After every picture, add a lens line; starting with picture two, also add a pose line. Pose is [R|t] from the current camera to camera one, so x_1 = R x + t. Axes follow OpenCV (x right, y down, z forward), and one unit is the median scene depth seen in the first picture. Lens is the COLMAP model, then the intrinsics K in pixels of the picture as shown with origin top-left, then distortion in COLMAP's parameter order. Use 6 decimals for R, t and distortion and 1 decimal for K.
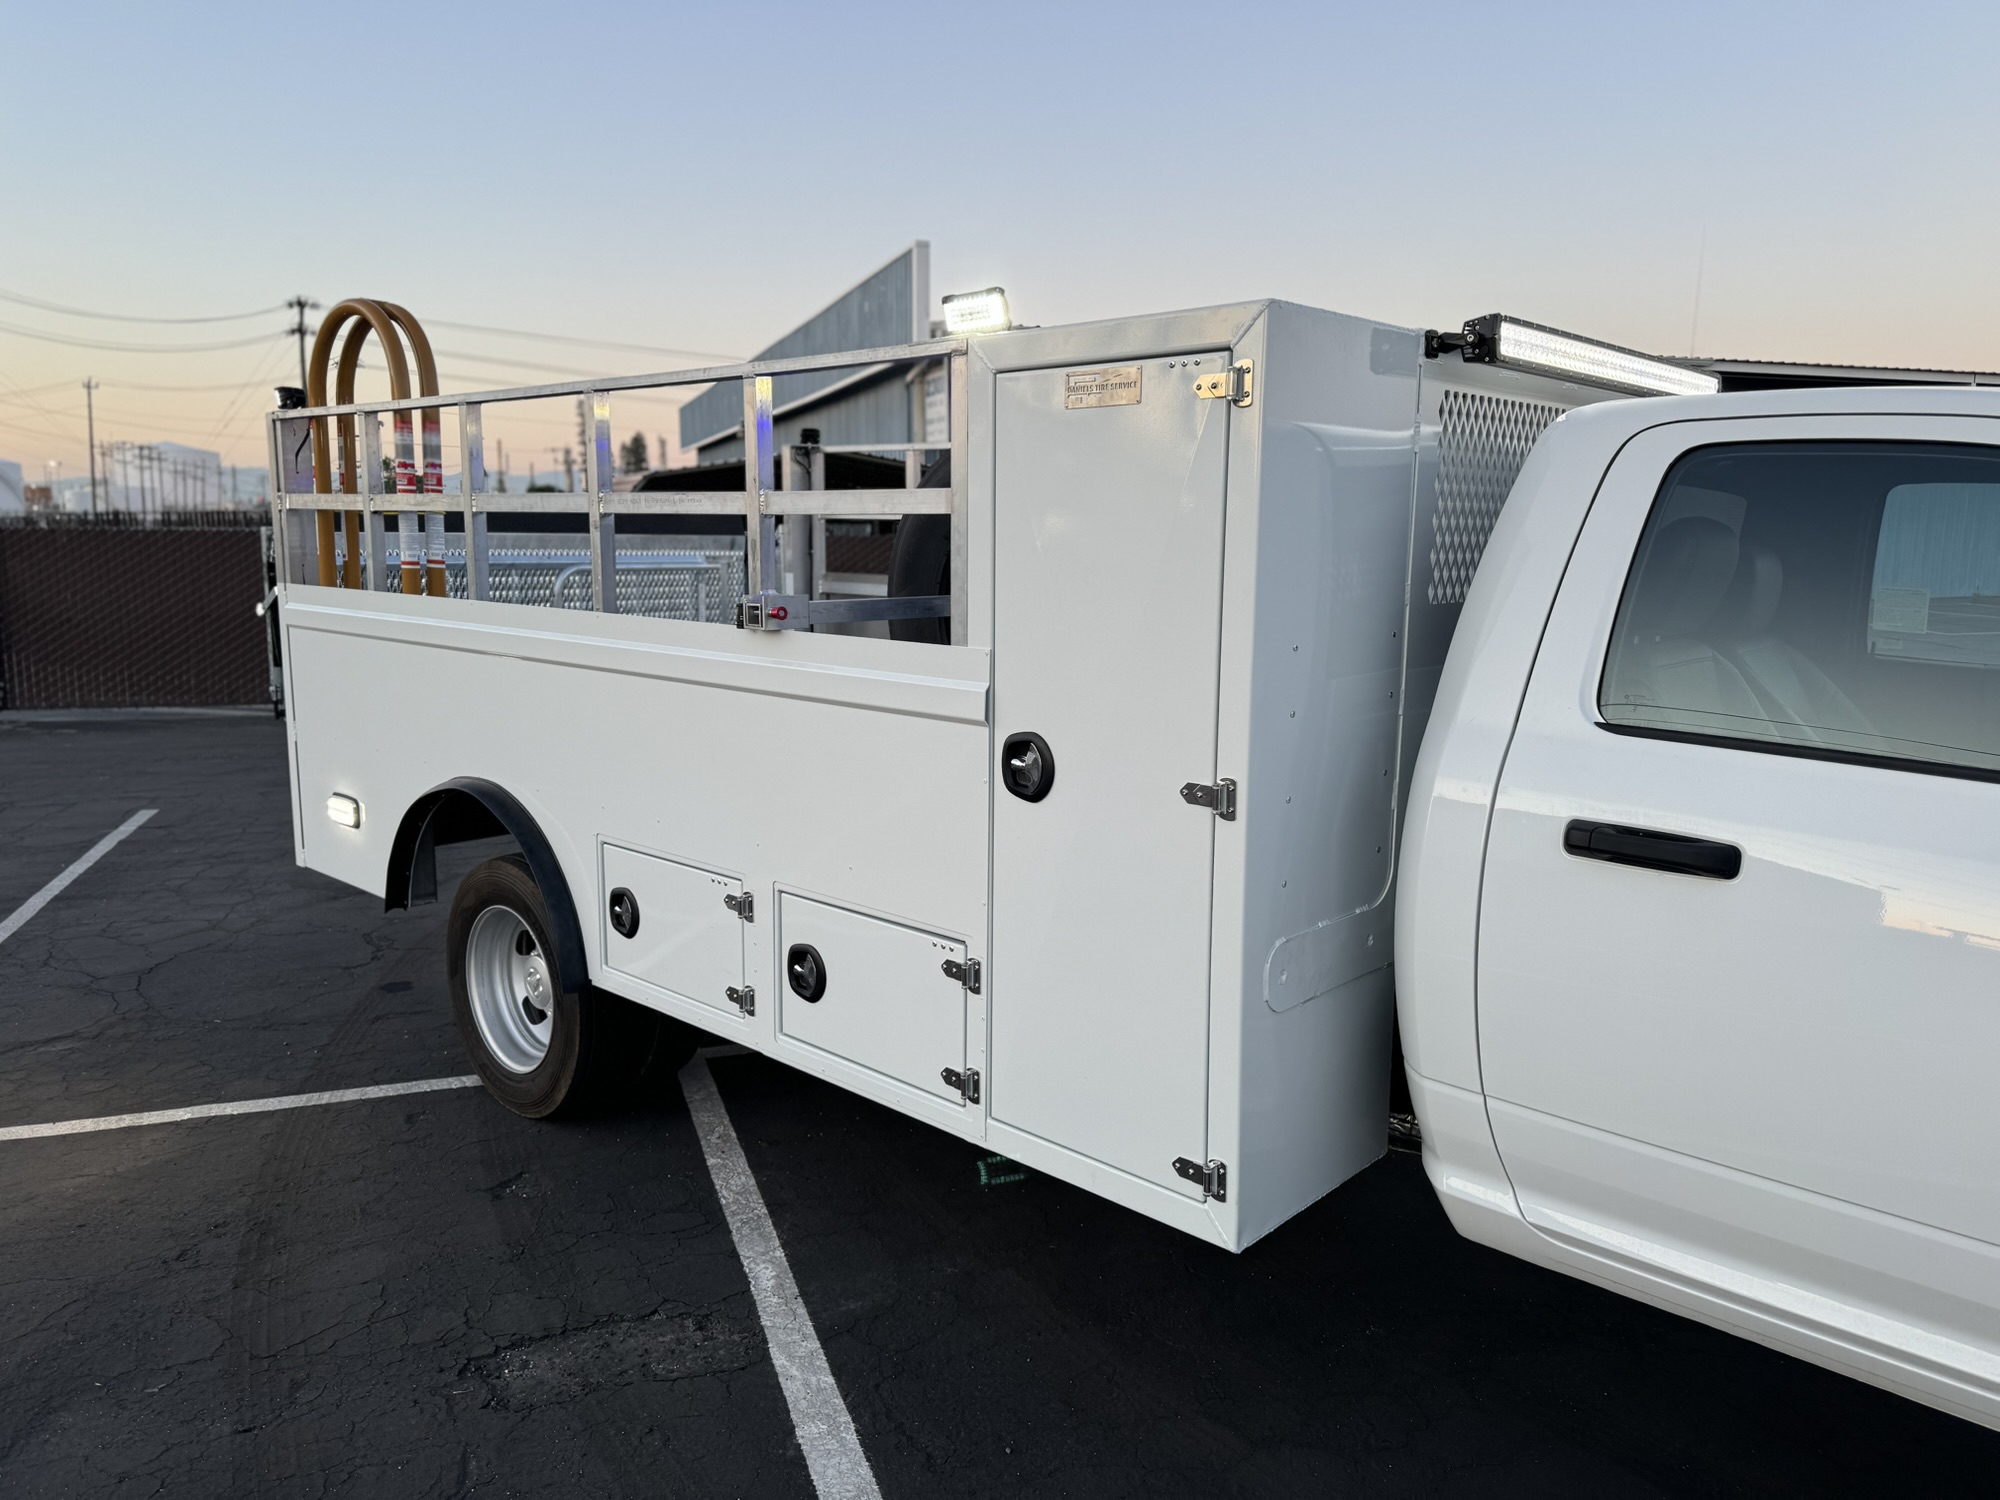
lens RADIAL K [[1454.9, 0, 990.1], [0, 1454.9, 716.3], [0, 0, 1]] dist [0.001753, -0.001340]
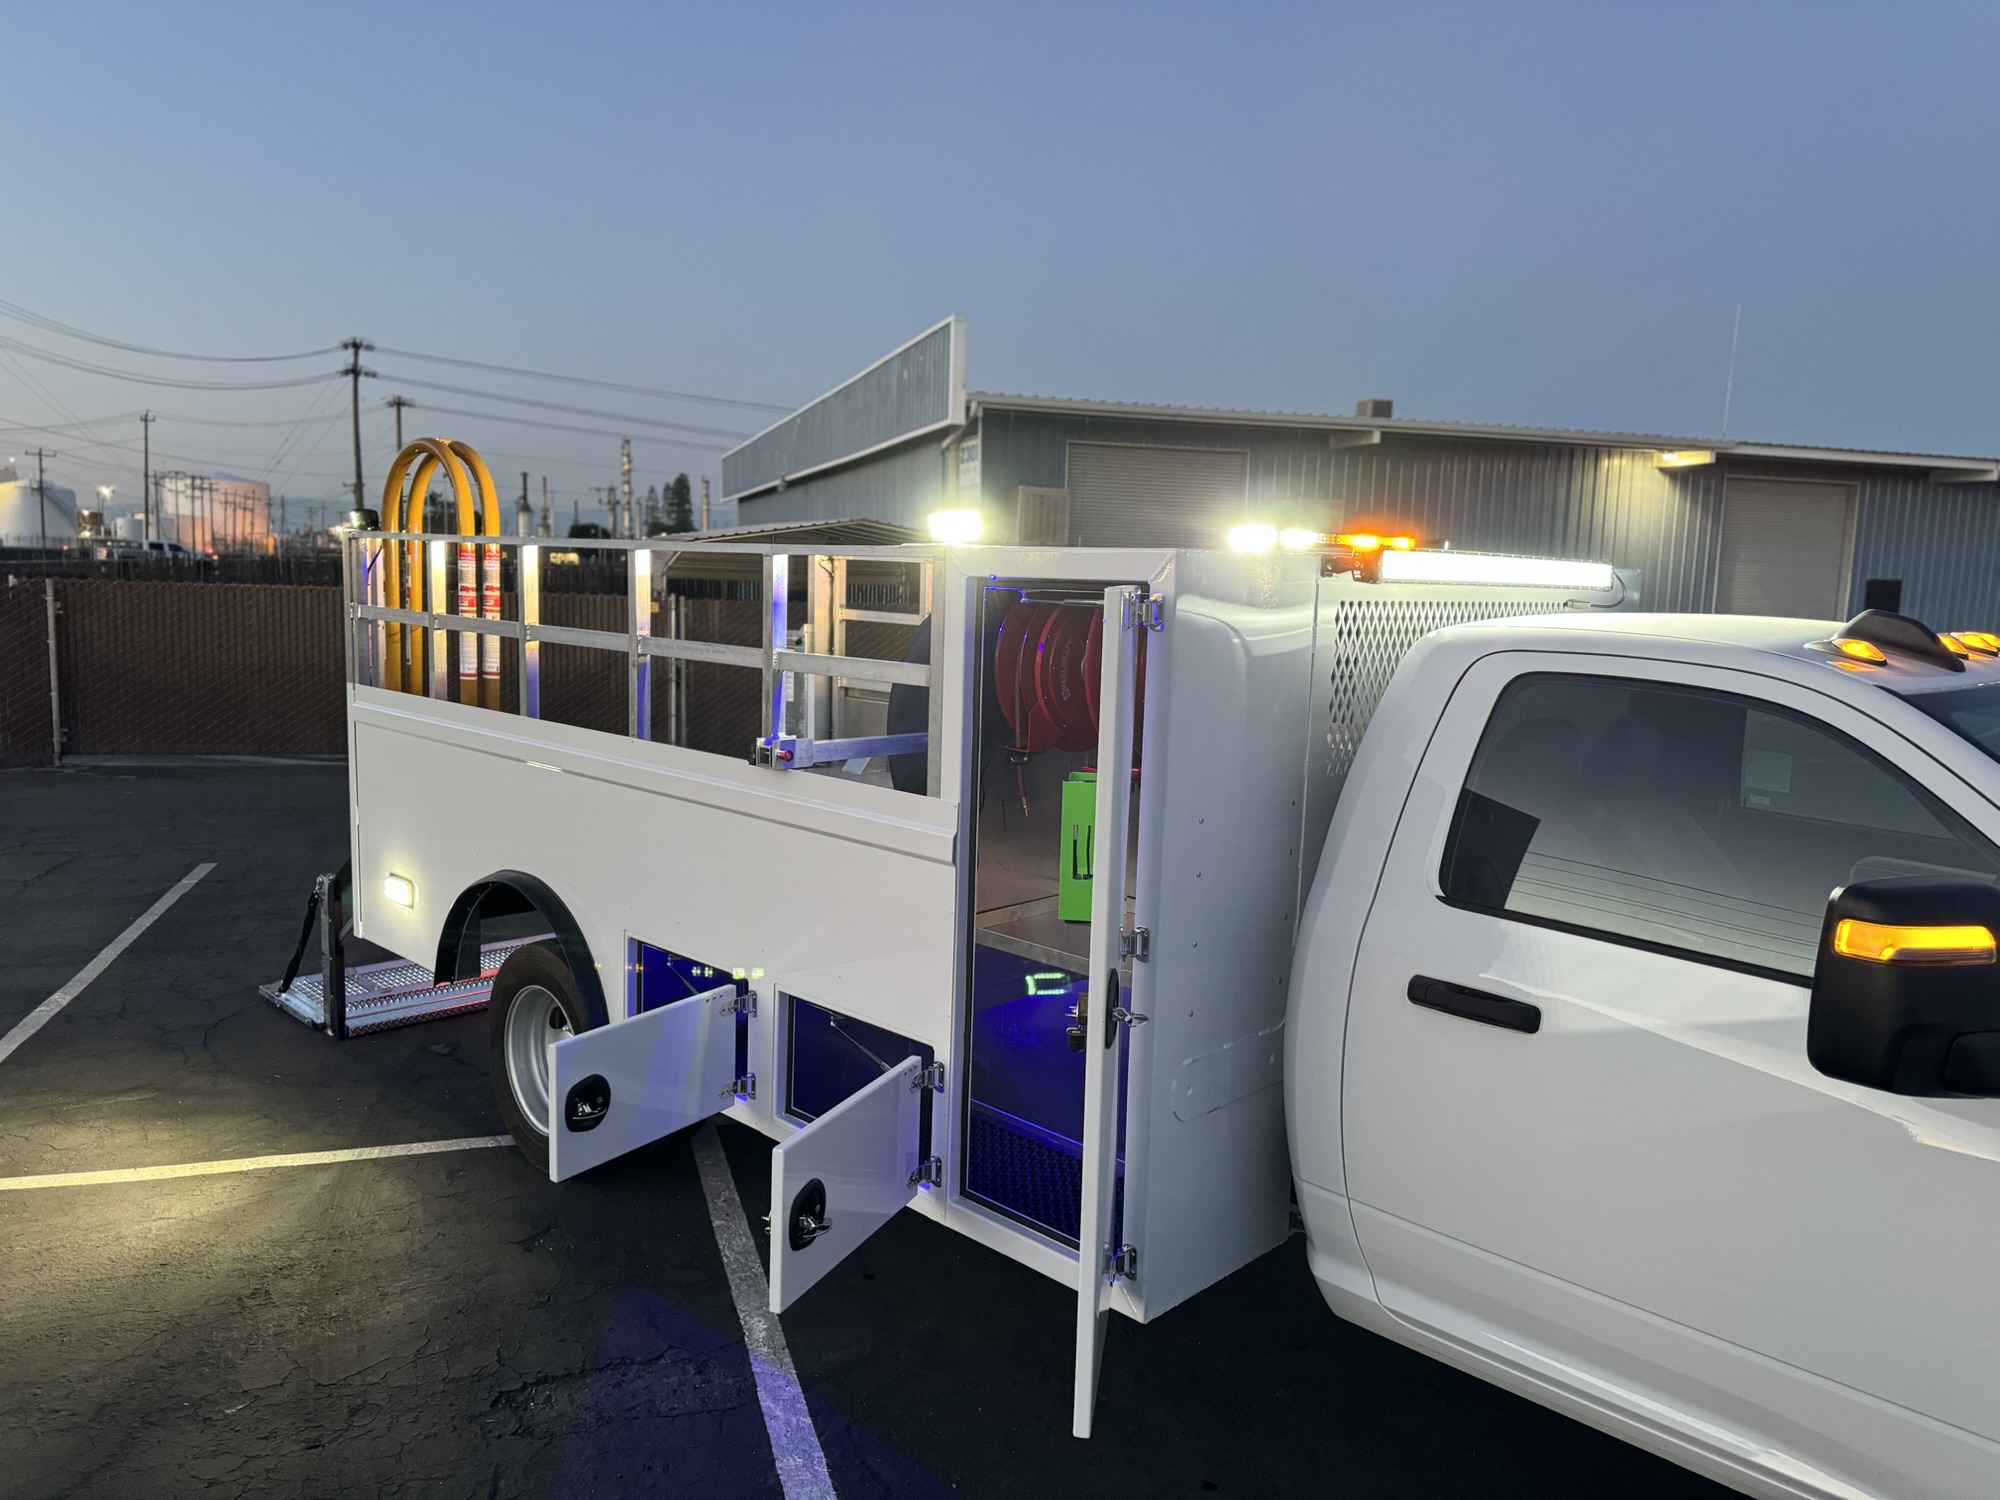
lens RADIAL K [[1450.1, 0, 1001.7], [0, 1450.1, 730.9], [0, 0, 1]] dist [0.005458, -0.010021]
pose [[0.999573, 0.024943, -0.015206, 0.042267], [-0.025286, 0.999420, -0.022798, -0.063658], [0.014629, 0.023173, 0.999624, -0.149195]]
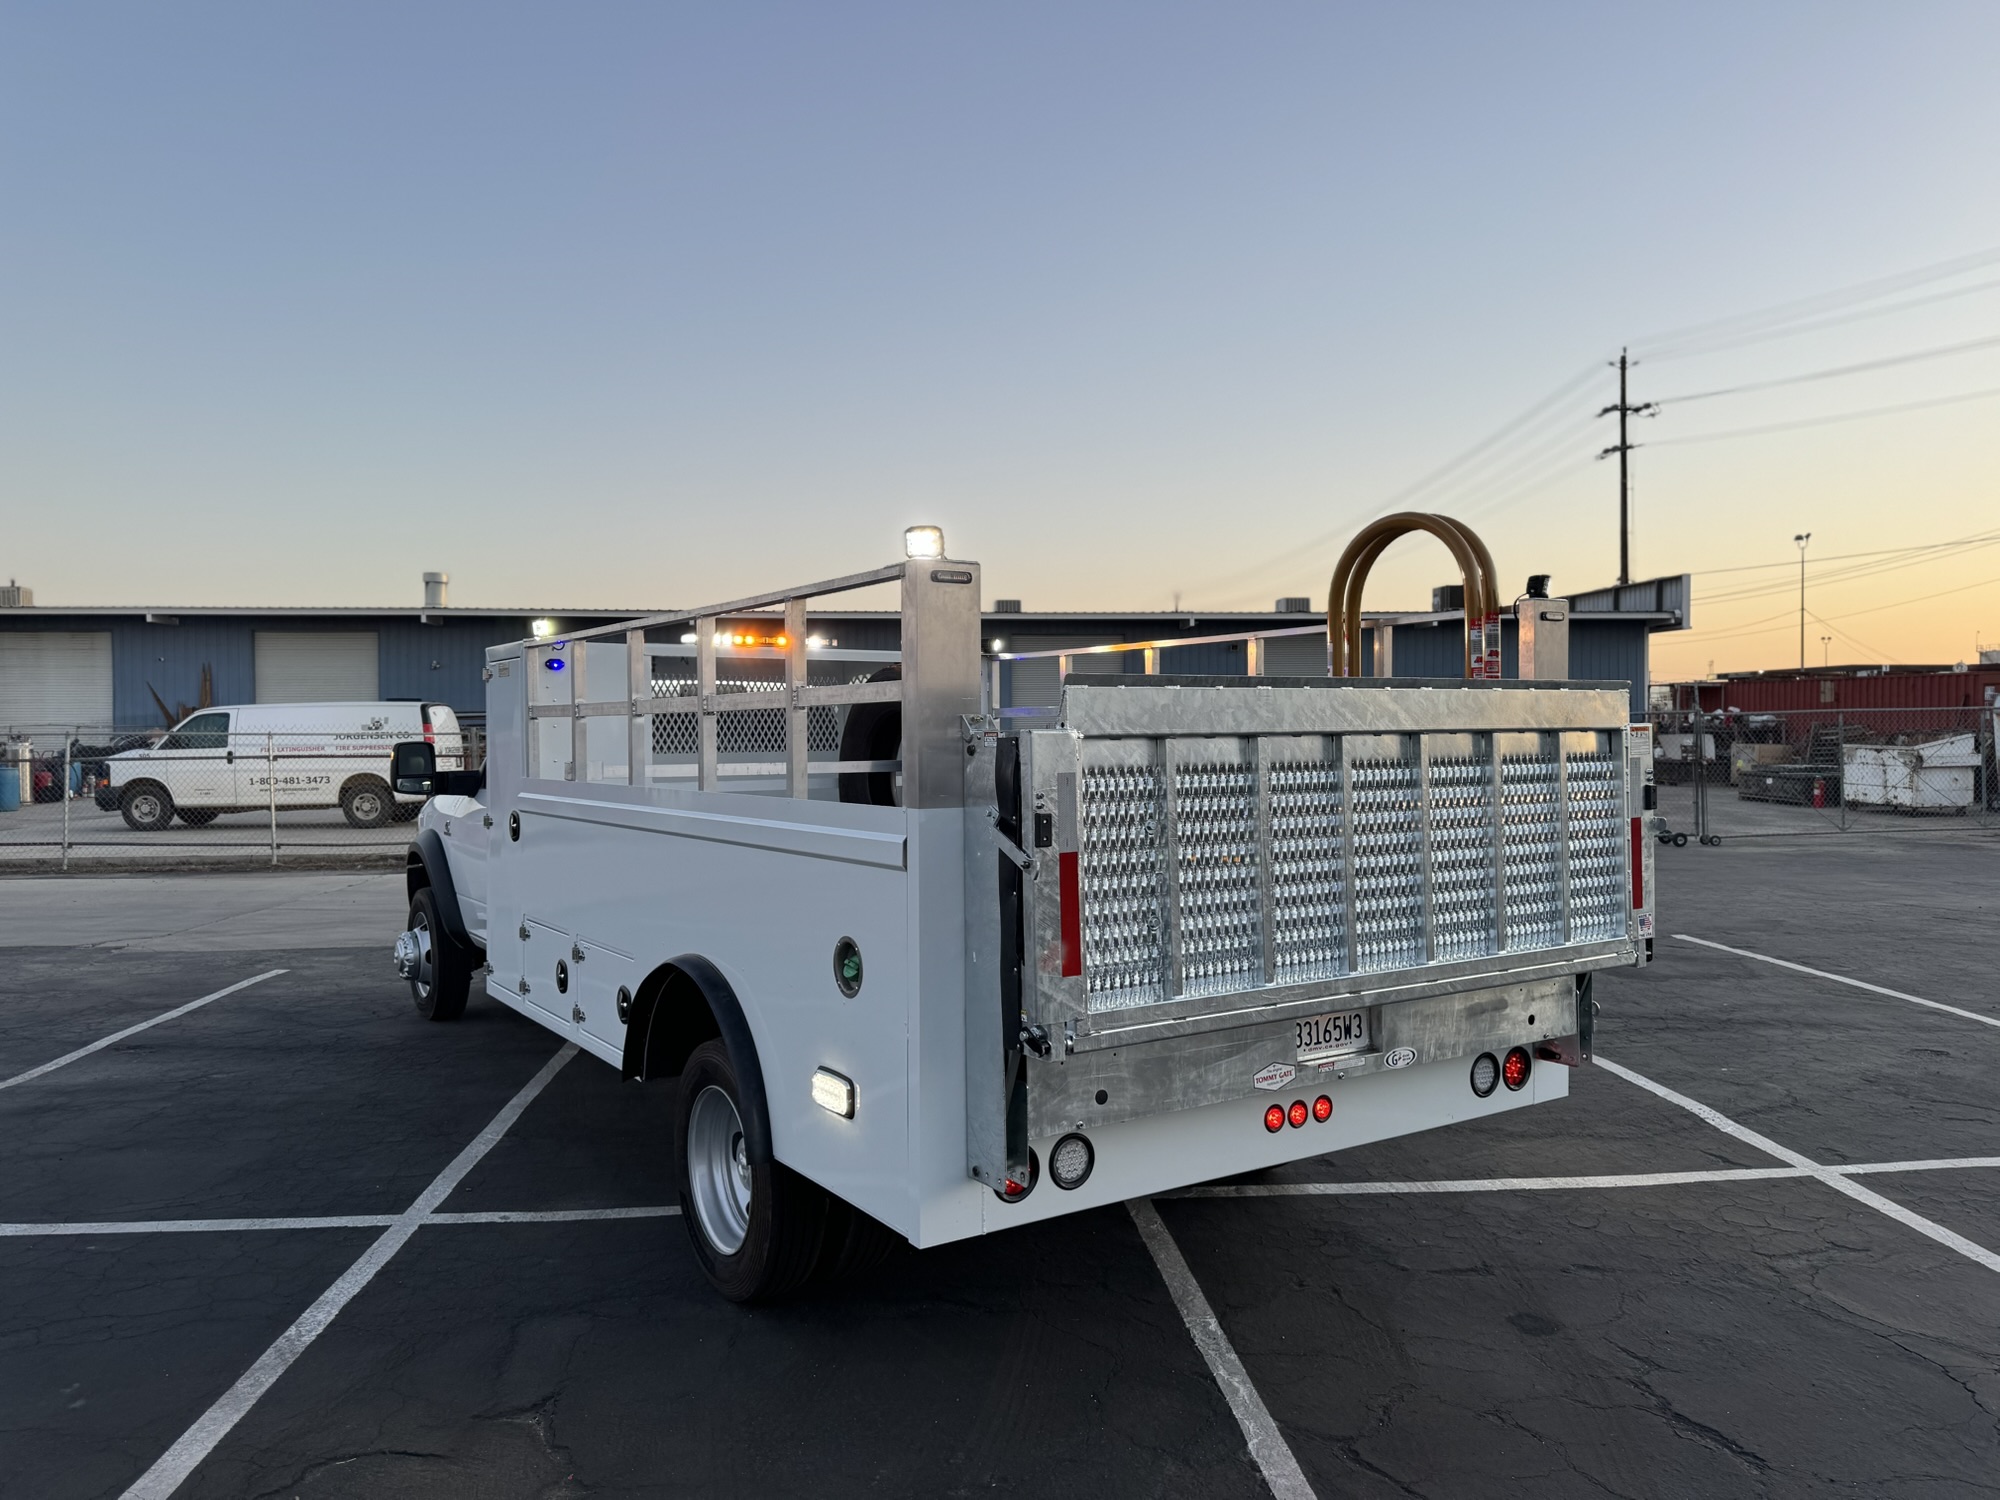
lens RADIAL K [[1450.1, 0, 1001.7], [0, 1450.1, 730.9], [0, 0, 1]] dist [0.005458, -0.010021]
pose [[-0.974677, -0.005114, 0.223557, -0.504275], [0.026760, 0.989887, 0.139315, -0.375080], [-0.222008, 0.141769, -0.964683, 2.853259]]
